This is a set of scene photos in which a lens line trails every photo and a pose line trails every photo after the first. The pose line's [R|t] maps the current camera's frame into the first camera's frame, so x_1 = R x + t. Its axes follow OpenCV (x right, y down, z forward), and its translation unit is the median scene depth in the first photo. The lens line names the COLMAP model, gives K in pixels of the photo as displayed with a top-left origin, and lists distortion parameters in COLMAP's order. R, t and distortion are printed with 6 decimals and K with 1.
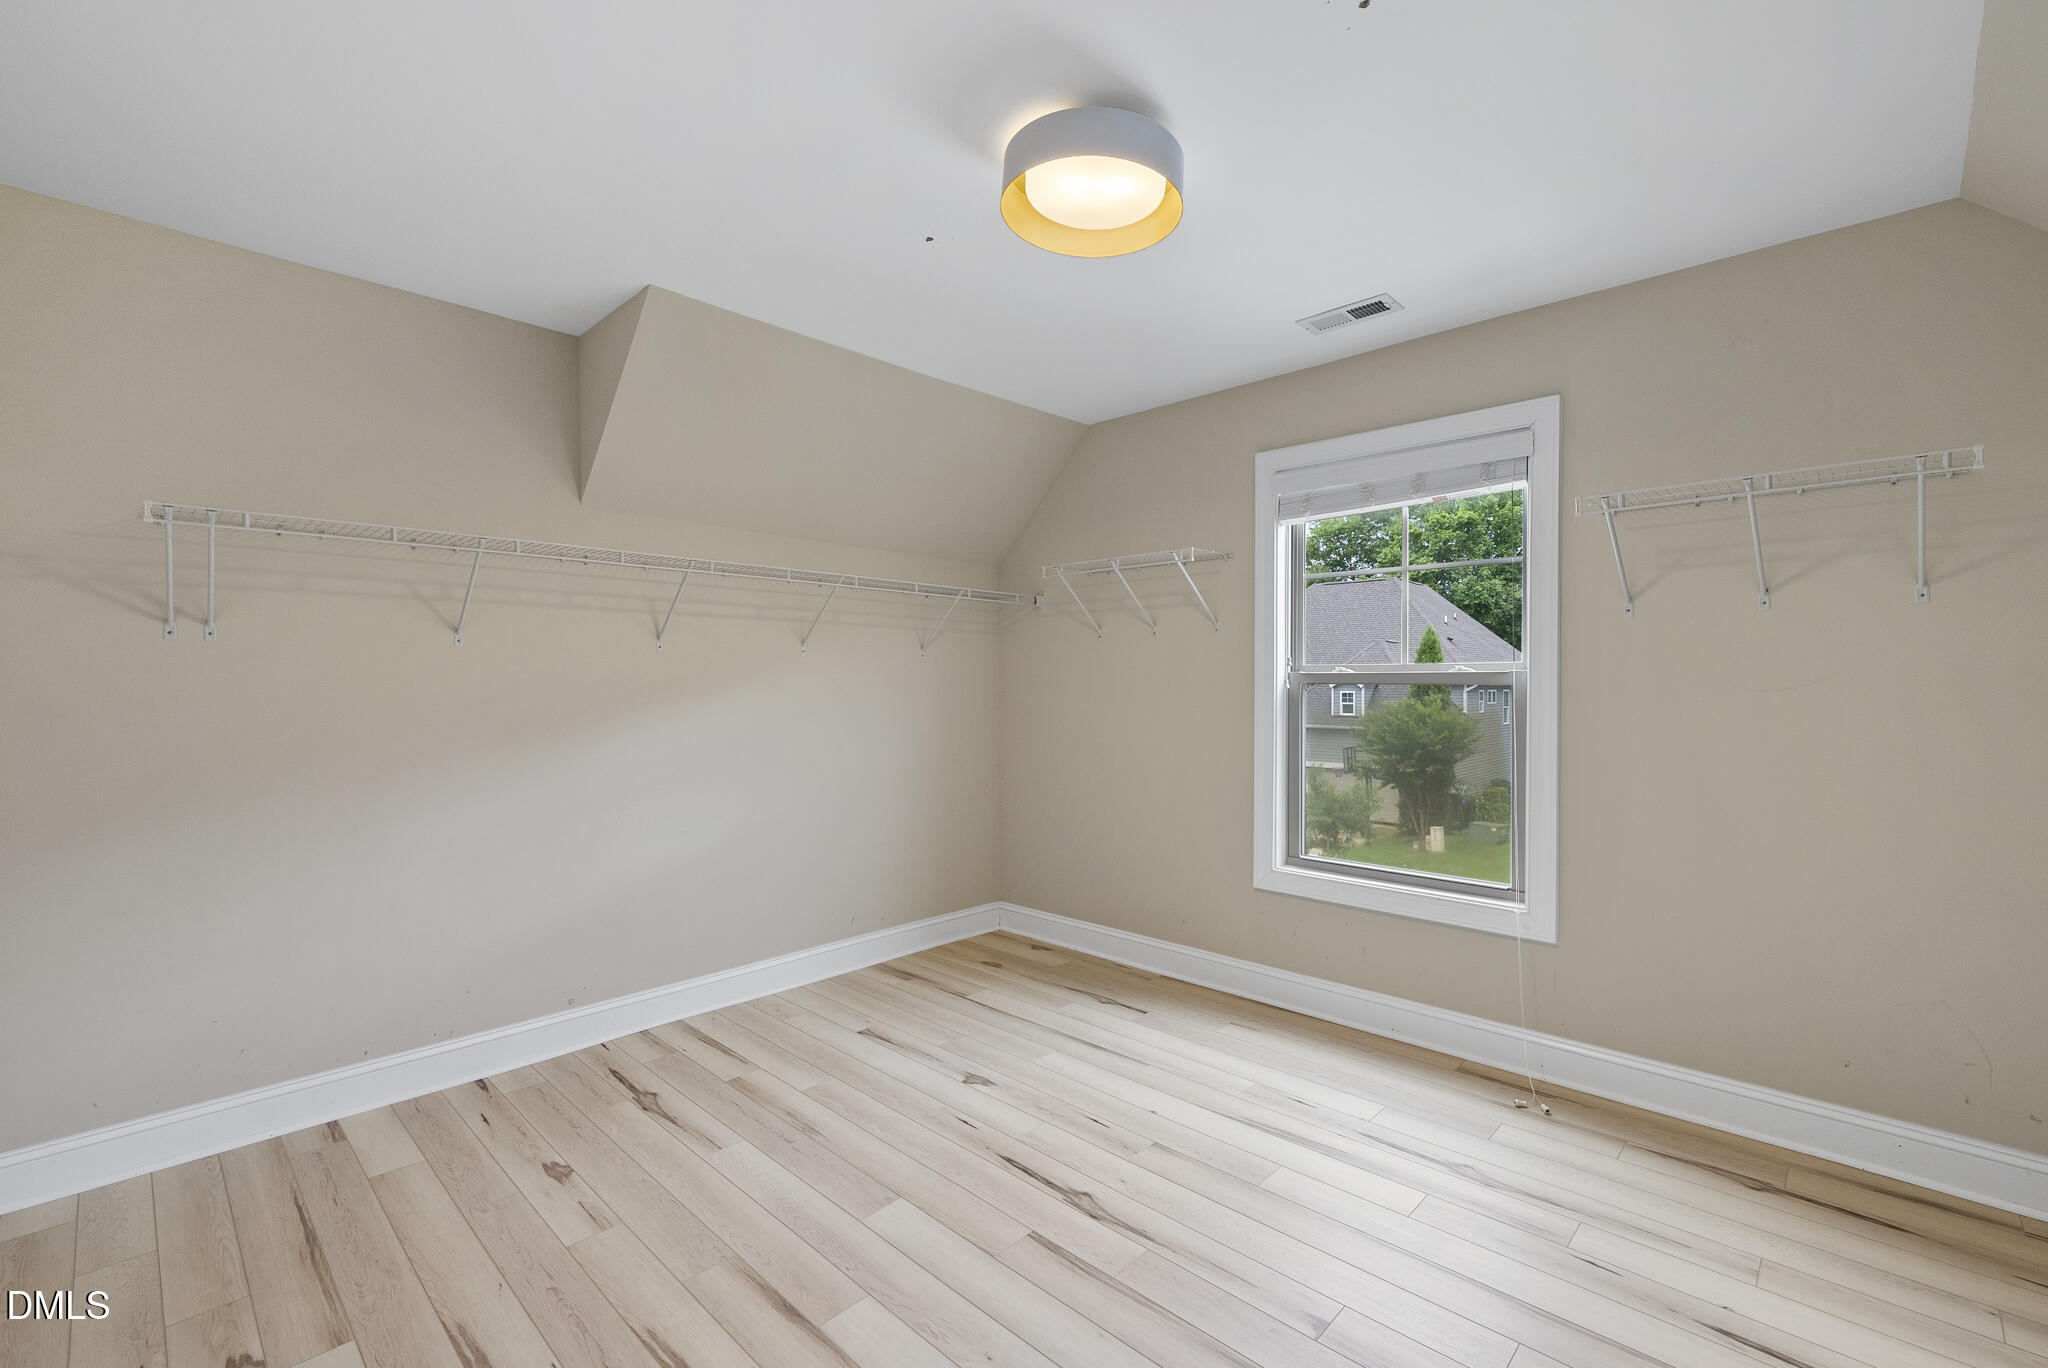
lens RADIAL K [[888.3, 0, 1012.4], [0, 888.3, 687.8], [0, 0, 1]] dist [0.001447, -0.000848]
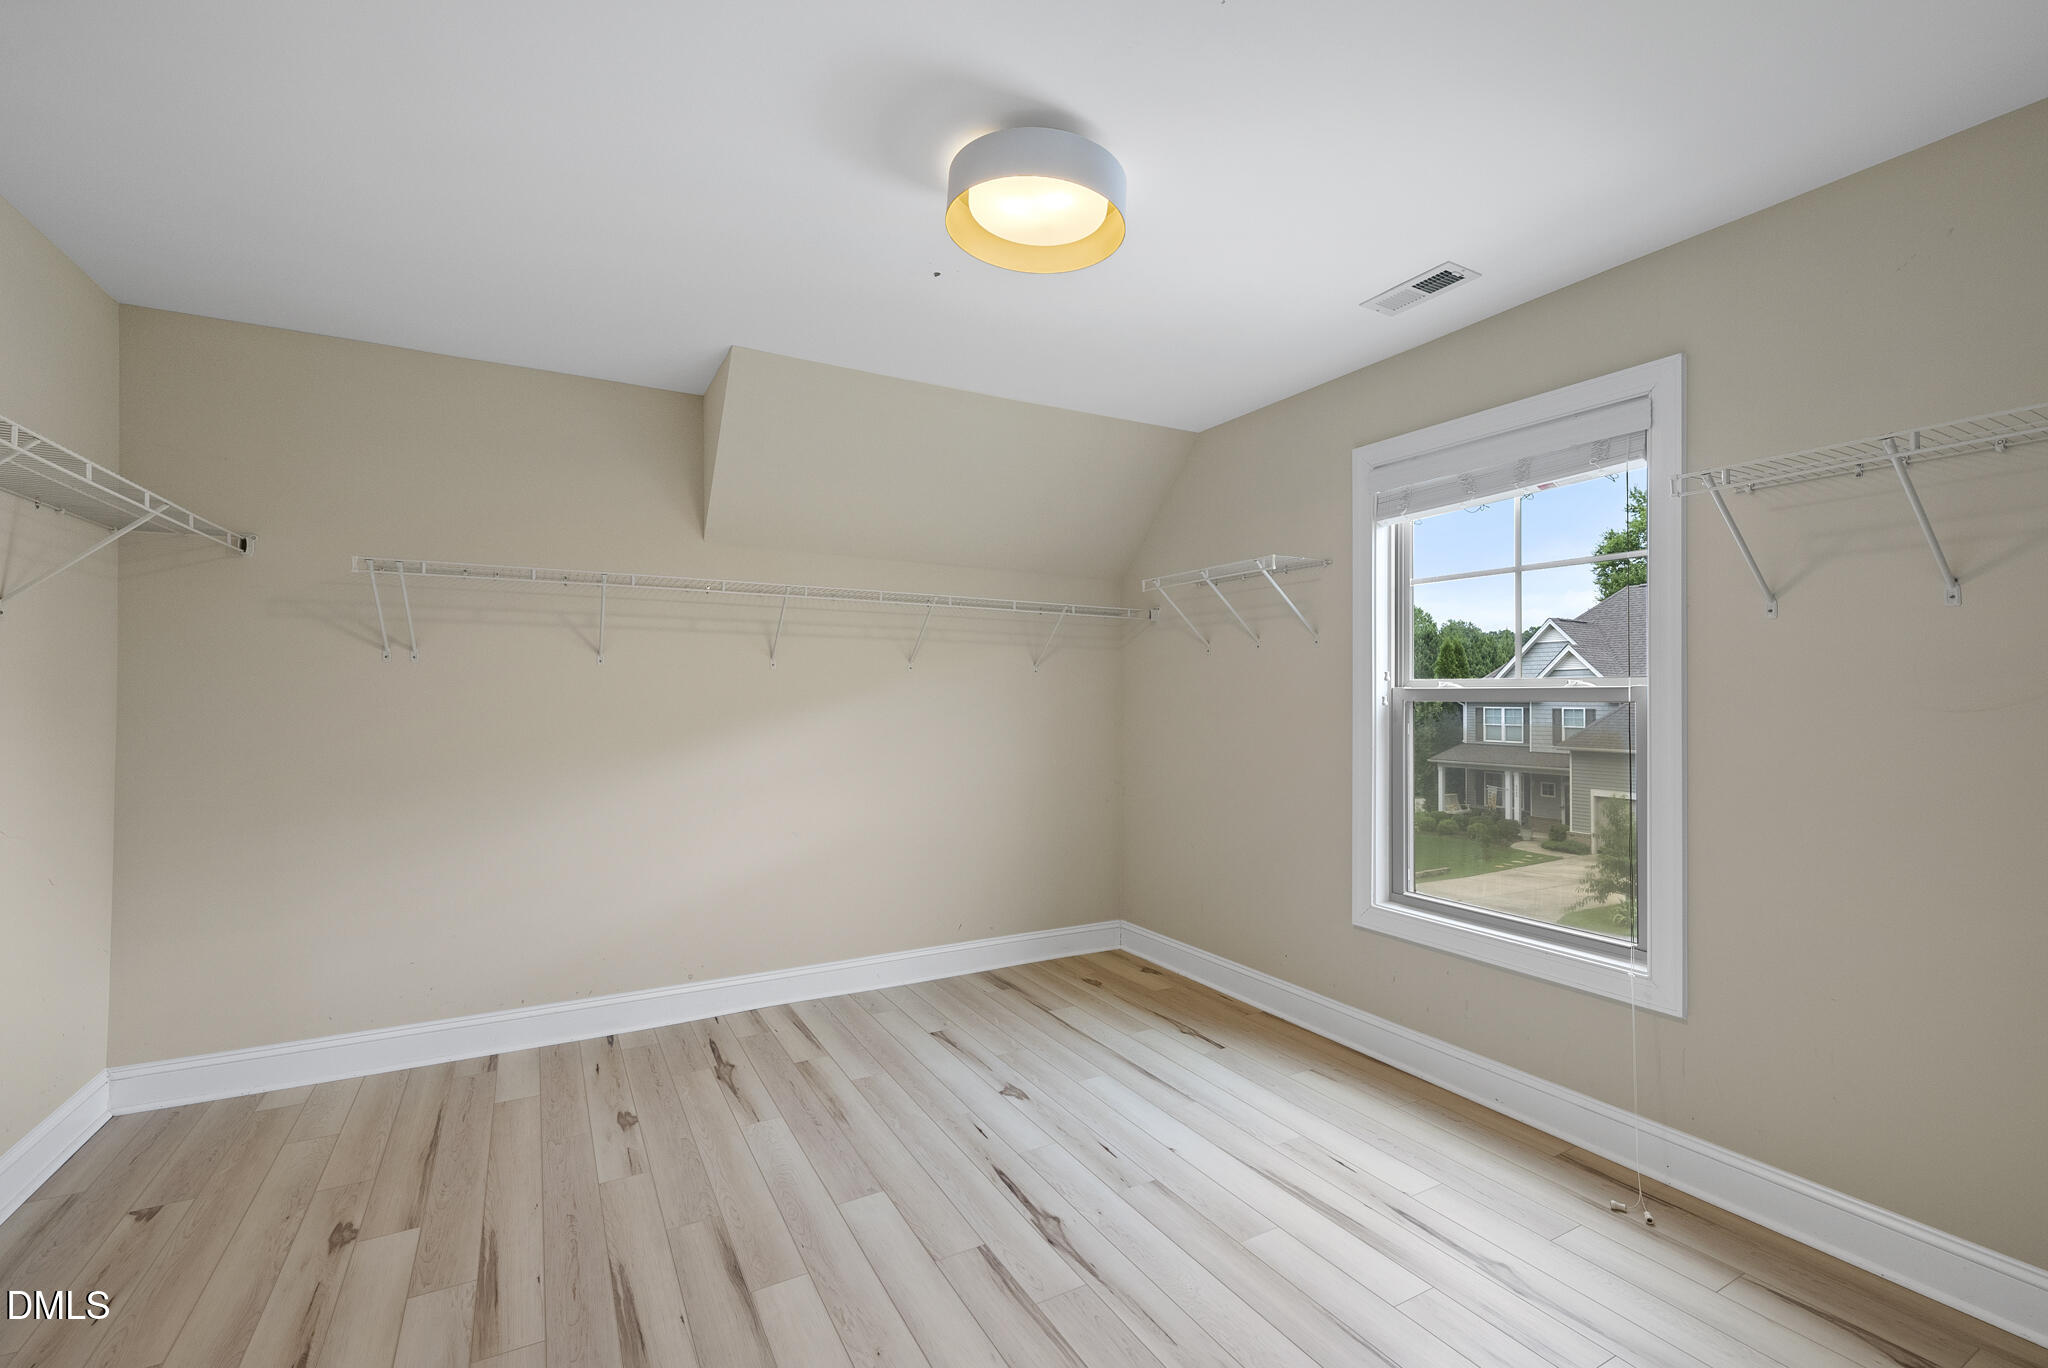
lens RADIAL K [[888.3, 0, 1012.4], [0, 888.3, 687.8], [0, 0, 1]] dist [0.001447, -0.000848]
pose [[0.956040, 0.000140, -0.293236, 0.247709], [-0.005429, 0.999837, -0.017226, 0.000246], [0.293186, 0.018061, 0.955885, 0.027844]]
